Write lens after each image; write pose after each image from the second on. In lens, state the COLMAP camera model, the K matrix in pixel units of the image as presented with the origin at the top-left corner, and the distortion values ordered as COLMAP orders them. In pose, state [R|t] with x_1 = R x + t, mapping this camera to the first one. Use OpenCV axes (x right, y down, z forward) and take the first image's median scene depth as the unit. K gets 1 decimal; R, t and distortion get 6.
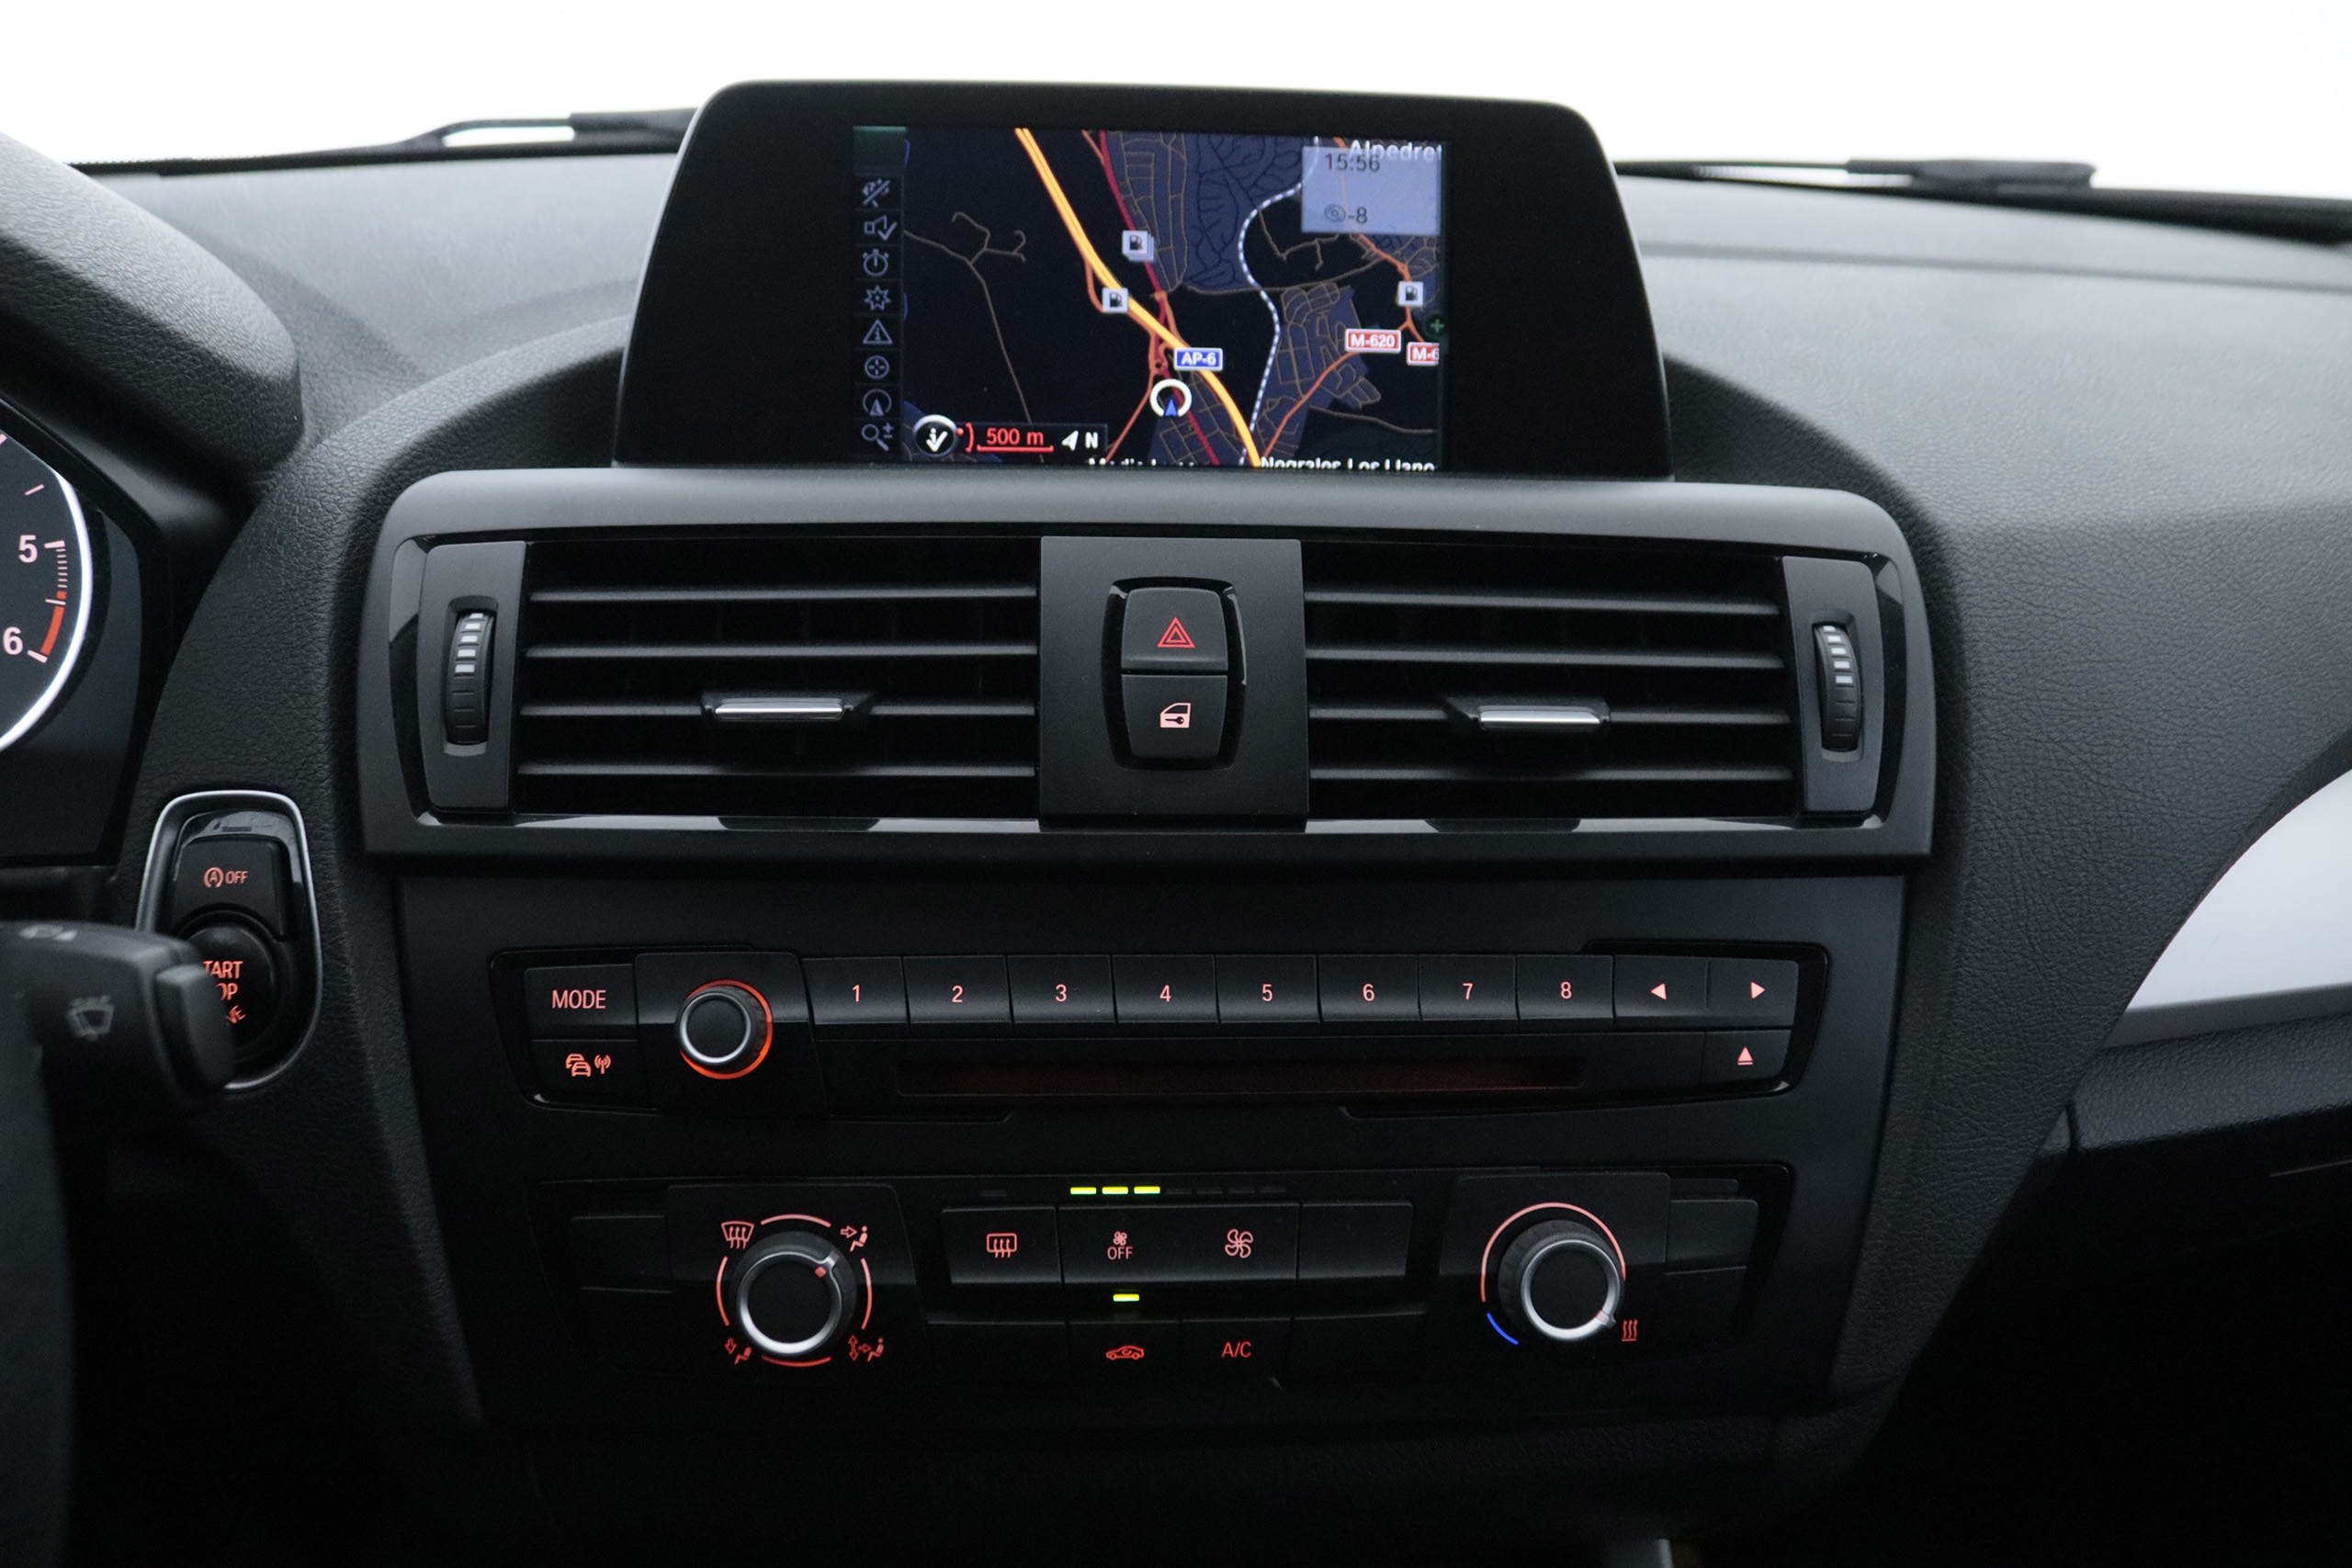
lens RADIAL K [[1926.0, 0, 1180.6], [0, 1926.0, 777.6], [0, 0, 1]] dist [-0.157241, 0.064634]
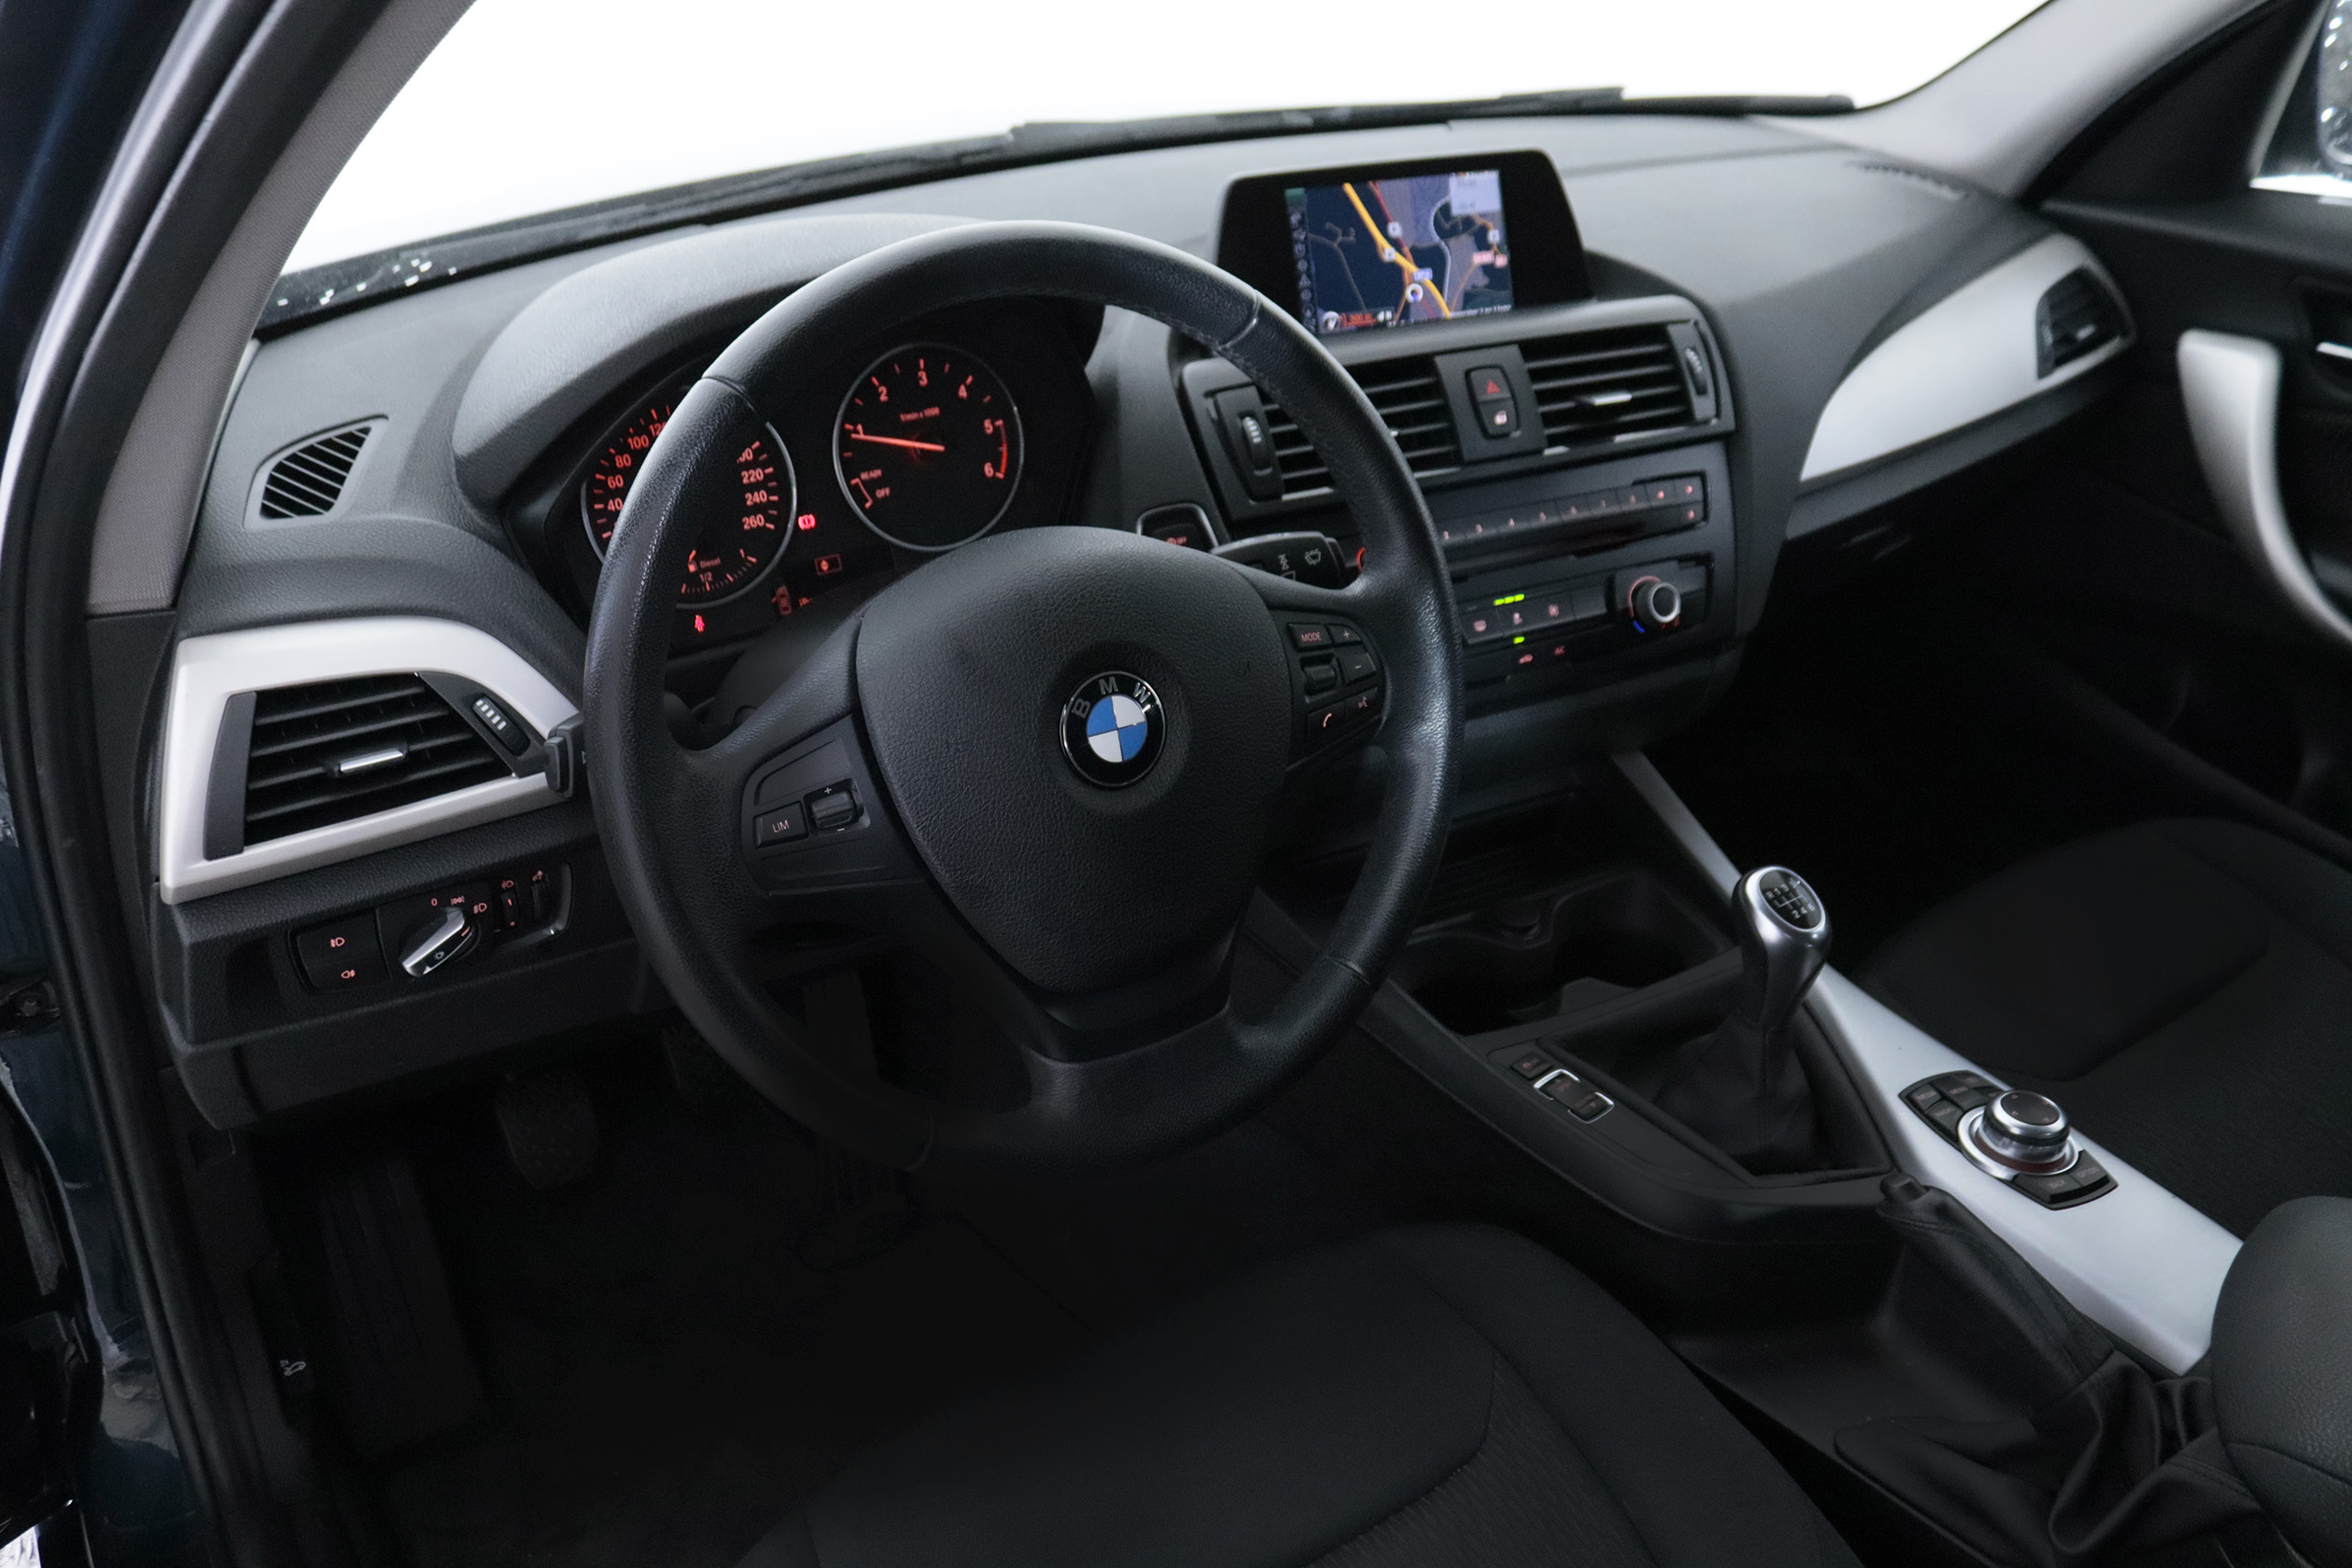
lens RADIAL K [[1820.3, 0, 1176.0], [0, 1820.3, 771.7], [0, 0, 1]] dist [-0.140498, -0.002596]
pose [[0.927636, -0.217522, 0.303603, -1.091256], [0.181453, 0.972991, 0.142701, 0.006479], [-0.326444, -0.077285, 0.942052, -1.048573]]
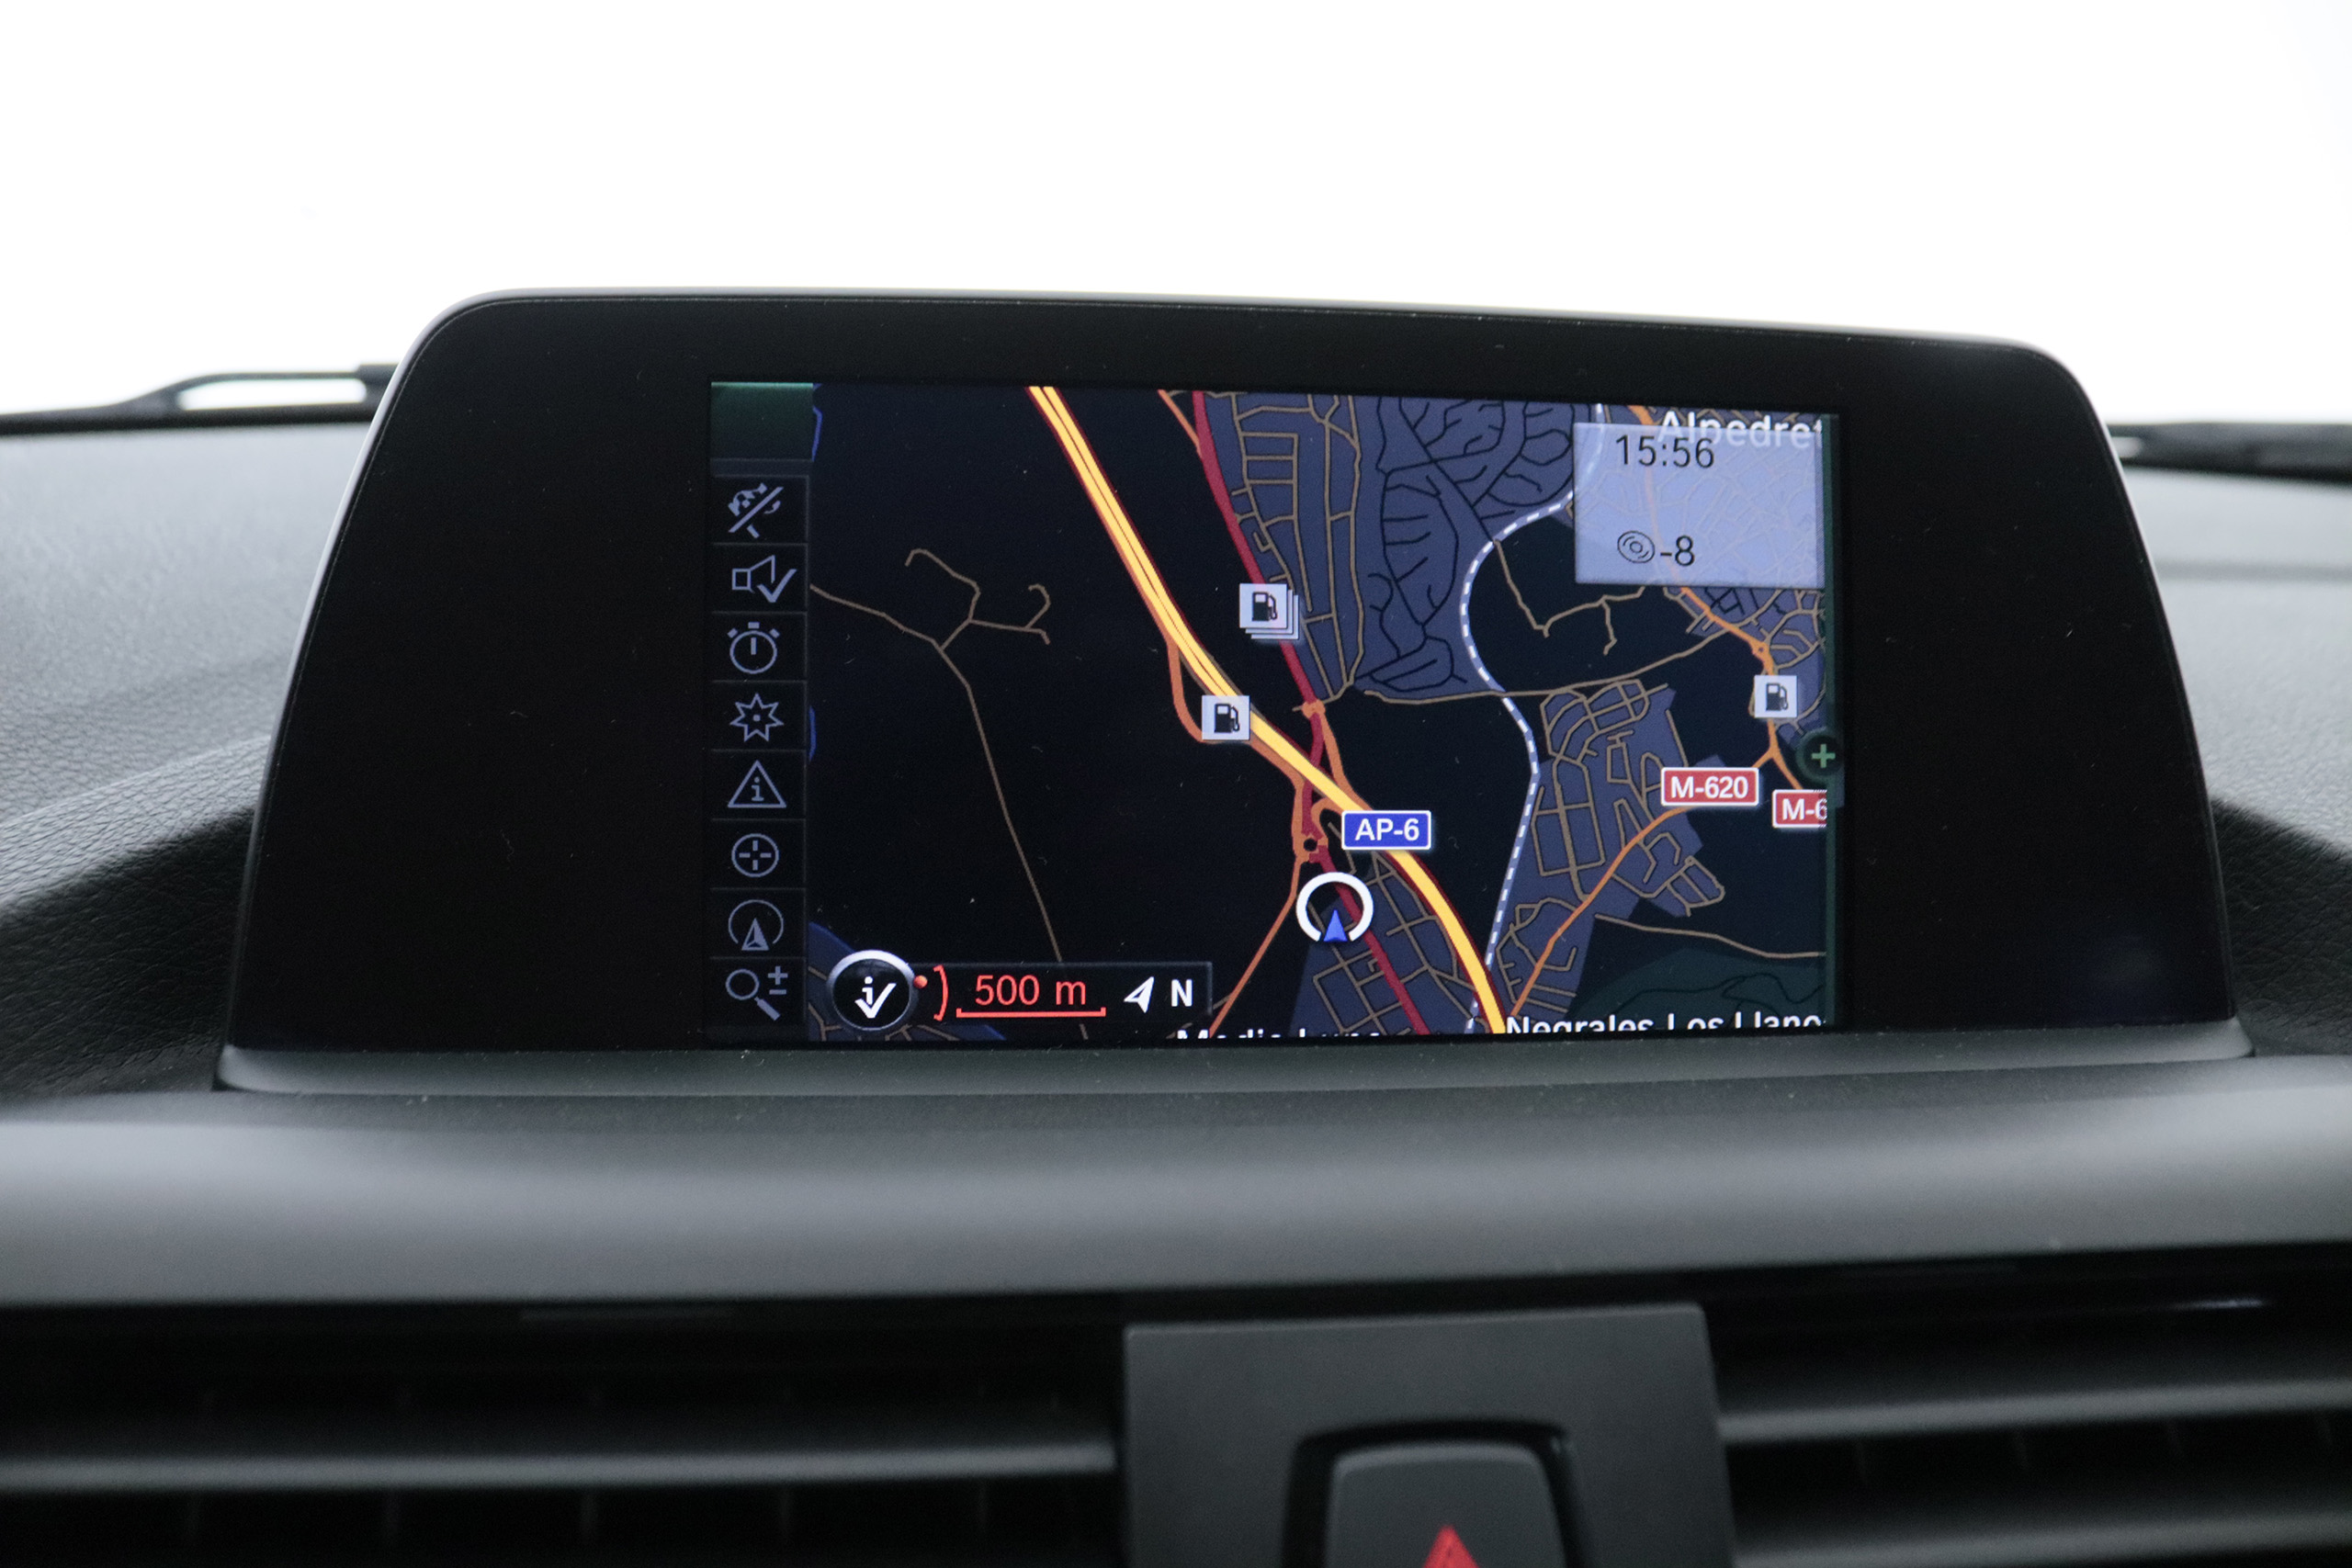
lens RADIAL K [[1926.0, 0, 1166.1], [0, 1926.0, 779.3], [0, 0, 1]] dist [-0.157241, 0.064634]
pose [[0.999432, -0.008226, 0.032686, -0.067377], [0.012342, 0.991726, -0.127776, -0.168936], [-0.031364, 0.128107, 0.991264, 0.493140]]
